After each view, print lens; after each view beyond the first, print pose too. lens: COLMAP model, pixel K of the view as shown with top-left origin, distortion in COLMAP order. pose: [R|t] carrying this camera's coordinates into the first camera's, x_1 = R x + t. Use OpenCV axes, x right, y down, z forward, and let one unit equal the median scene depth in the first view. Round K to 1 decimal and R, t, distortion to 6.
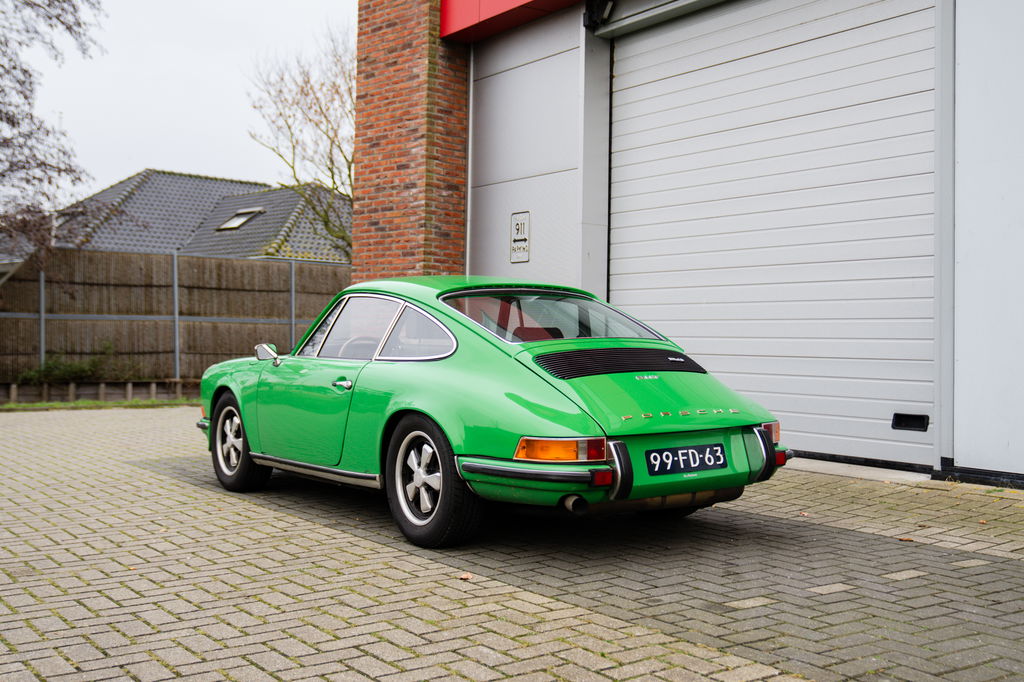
lens RADIAL K [[1111.2, 0, 514.0], [0, 1111.2, 310.8], [0, 0, 1]] dist [-0.010305, 0.035163]
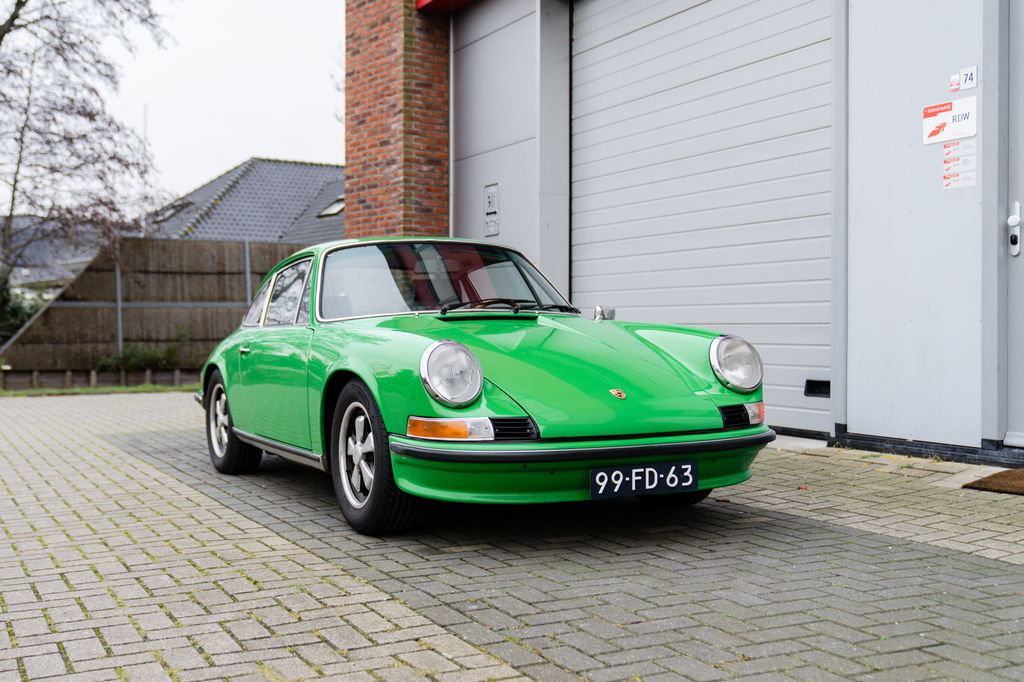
lens RADIAL K [[1167.8, 0, 464.0], [0, 1167.8, 354.9], [0, 0, 1]] dist [-0.012088, -0.007165]
pose [[0.985387, -0.011665, -0.169930, 0.142454], [0.020120, 0.998639, 0.048116, 0.010546], [0.169137, -0.050832, 0.984281, -0.025696]]
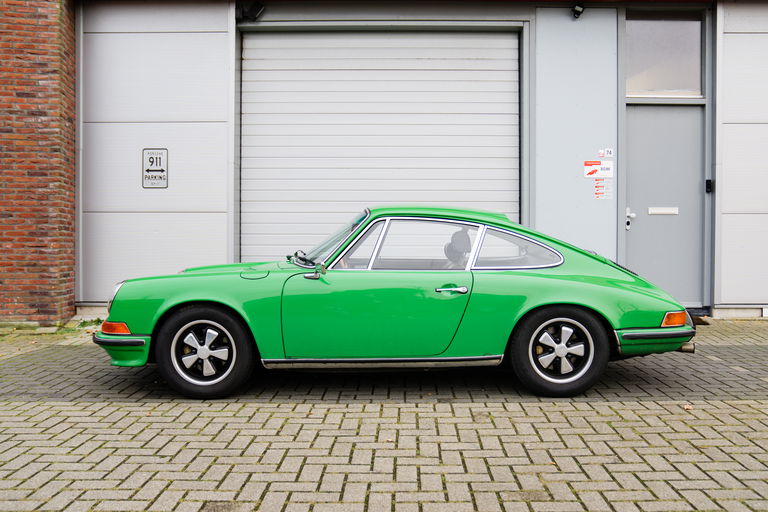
lens RADIAL K [[651.8, 0, 384.0], [0, 651.8, 256.0], [0, 0, 1]] dist [-0.065788, 0.075478]
pose [[0.588764, -0.027676, 0.807831, -0.405224], [-0.014963, 0.998869, 0.045125, -0.002671], [-0.808167, -0.038656, 0.587684, 0.318184]]
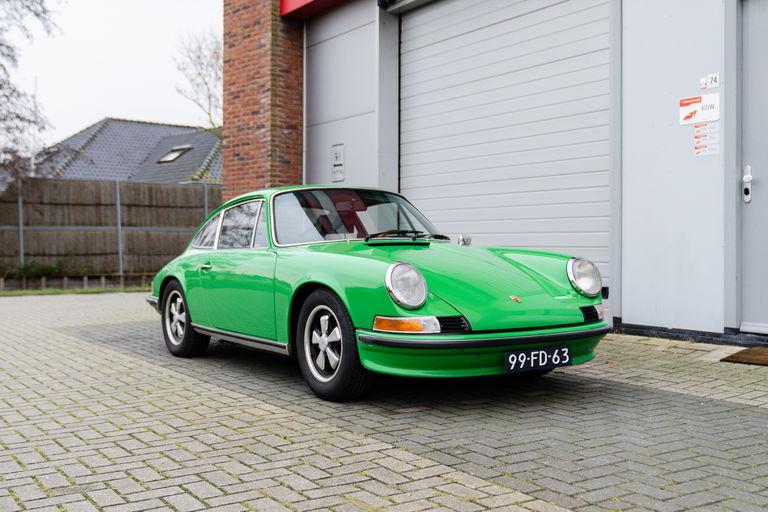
lens RADIAL K [[854.2, 0, 346.0], [0, 854.2, 253.8], [0, 0, 1]] dist [-0.002909, -0.053979]
pose [[0.998111, -0.012547, -0.060141, 0.070171], [0.014828, 0.999182, 0.037631, 0.005326], [0.059620, -0.038452, 0.997480, -0.043503]]
